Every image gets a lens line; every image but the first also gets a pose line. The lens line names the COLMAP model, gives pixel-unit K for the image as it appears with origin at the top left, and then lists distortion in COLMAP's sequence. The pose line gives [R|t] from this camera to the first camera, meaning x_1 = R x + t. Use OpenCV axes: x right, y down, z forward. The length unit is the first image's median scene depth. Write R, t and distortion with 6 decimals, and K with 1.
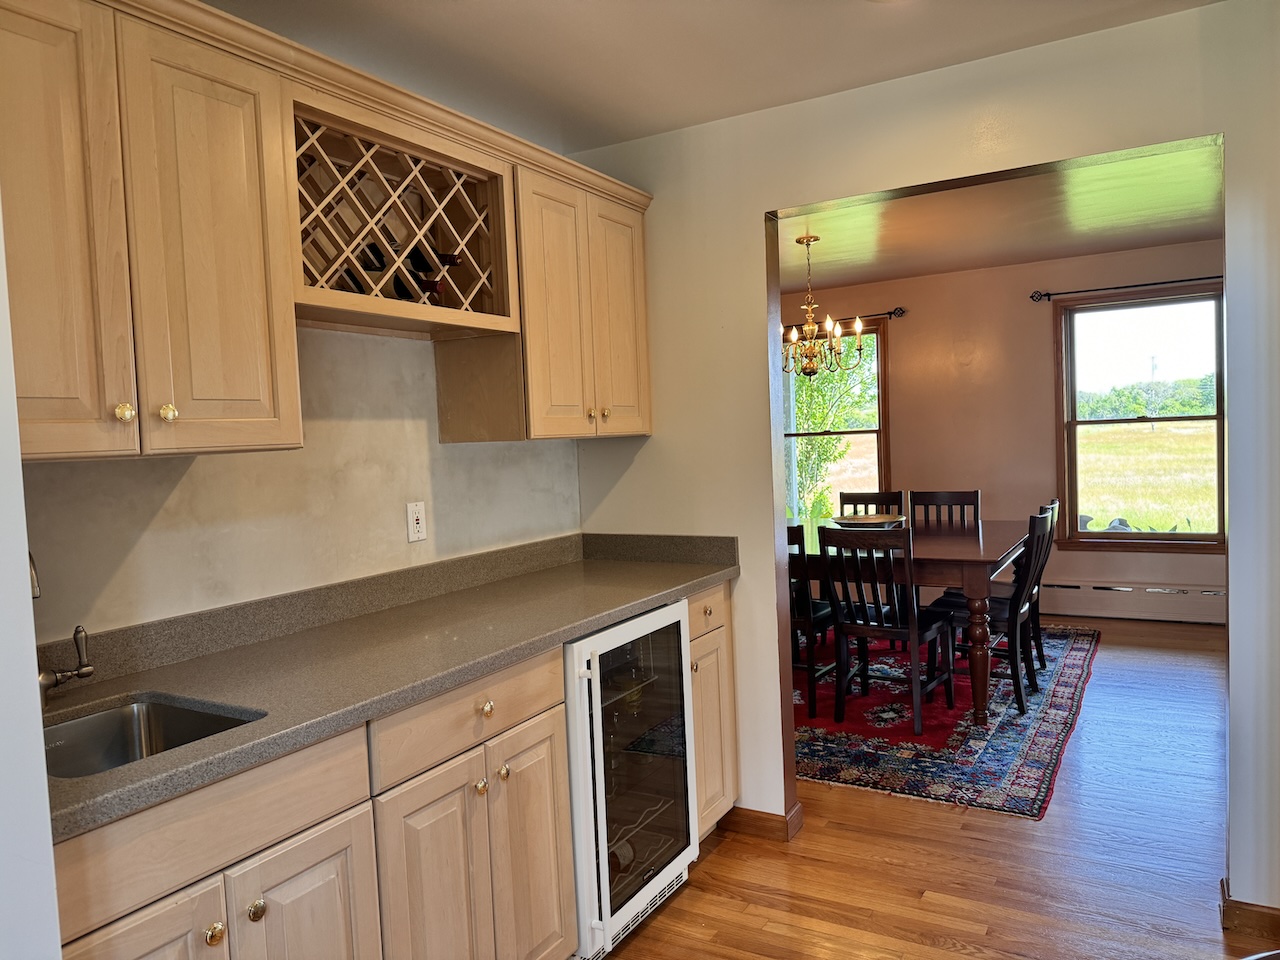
lens RADIAL K [[890.3, 0, 645.2], [0, 890.3, 480.2], [0, 0, 1]] dist [0.060621, -0.078336]
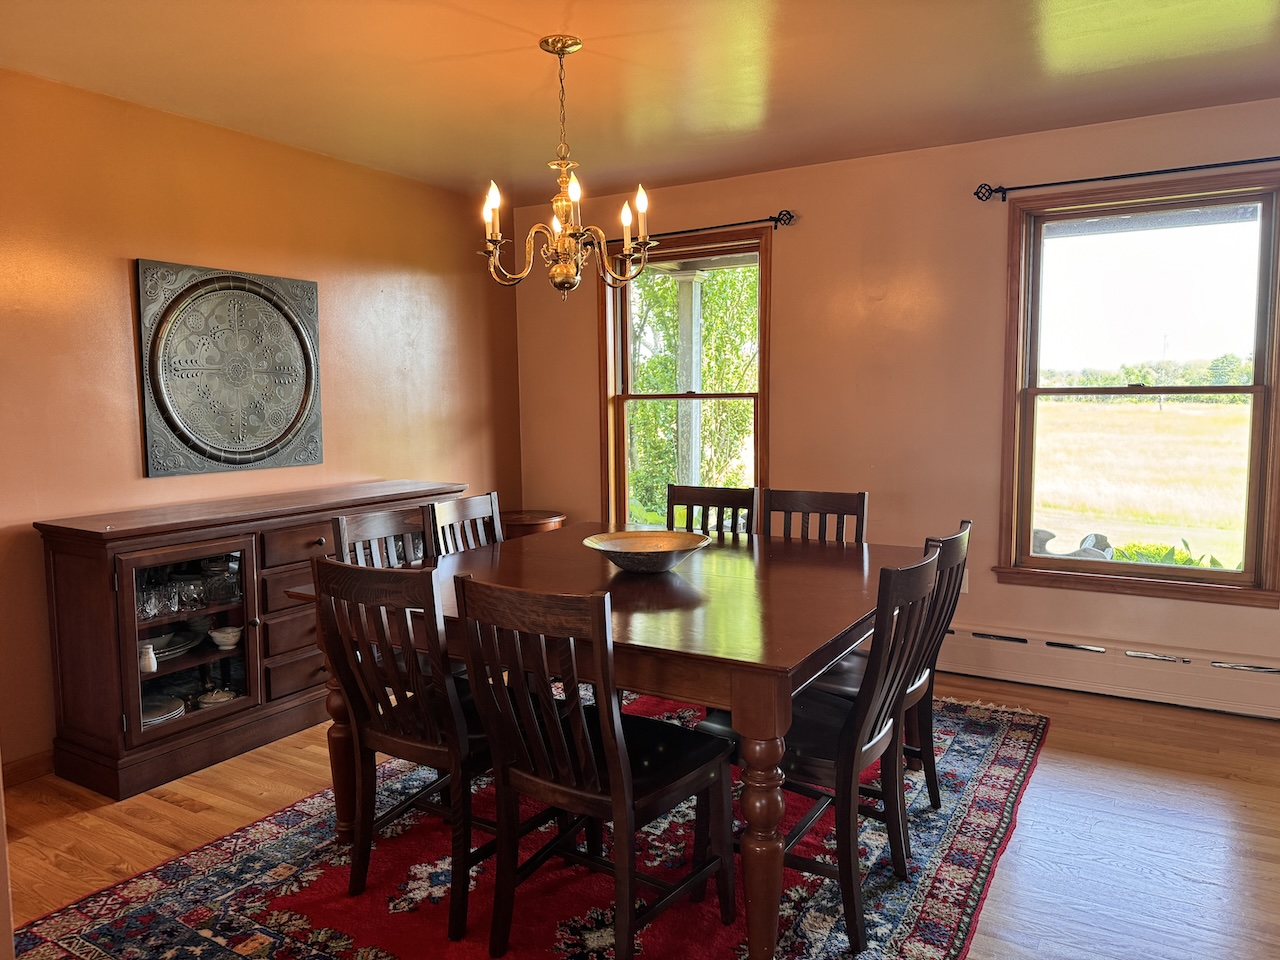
lens RADIAL K [[890.3, 0, 635.7], [0, 890.3, 480.2], [0, 0, 1]] dist [0.060621, -0.078336]
pose [[0.999240, 0.037605, -0.010236, 0.198662], [-0.037128, 0.998368, 0.043396, -0.016794], [0.011851, -0.042983, 0.999006, 0.341683]]
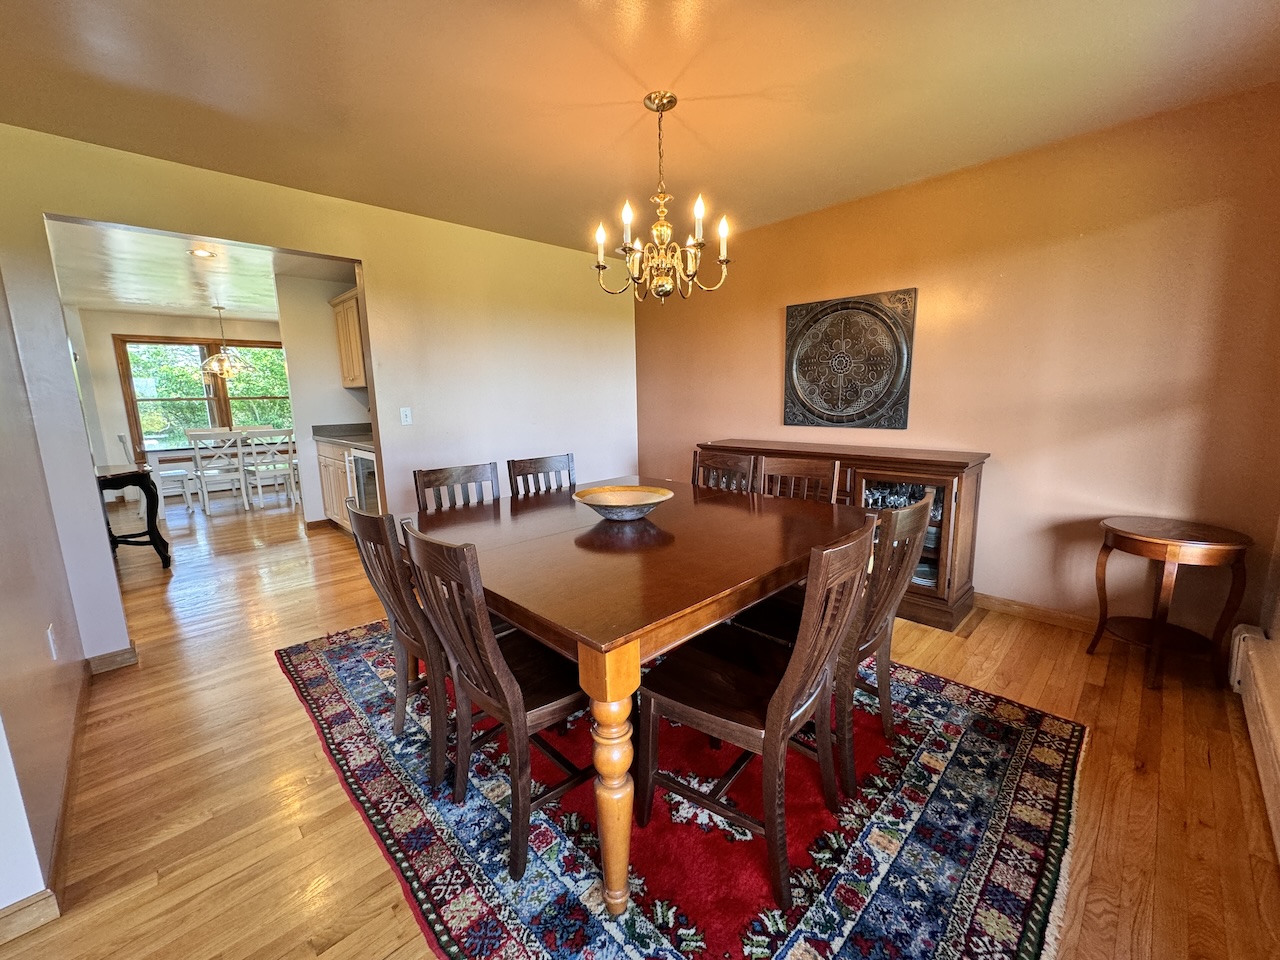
lens RADIAL K [[509.3, 0, 638.4], [0, 509.3, 476.1], [0, 0, 1]] dist [-0.002657, -0.000022]
pose [[-0.258323, 0.204155, -0.944240, 0.510700], [-0.025897, 0.975601, 0.218020, -0.049220], [0.965711, 0.080772, -0.246733, 0.887594]]
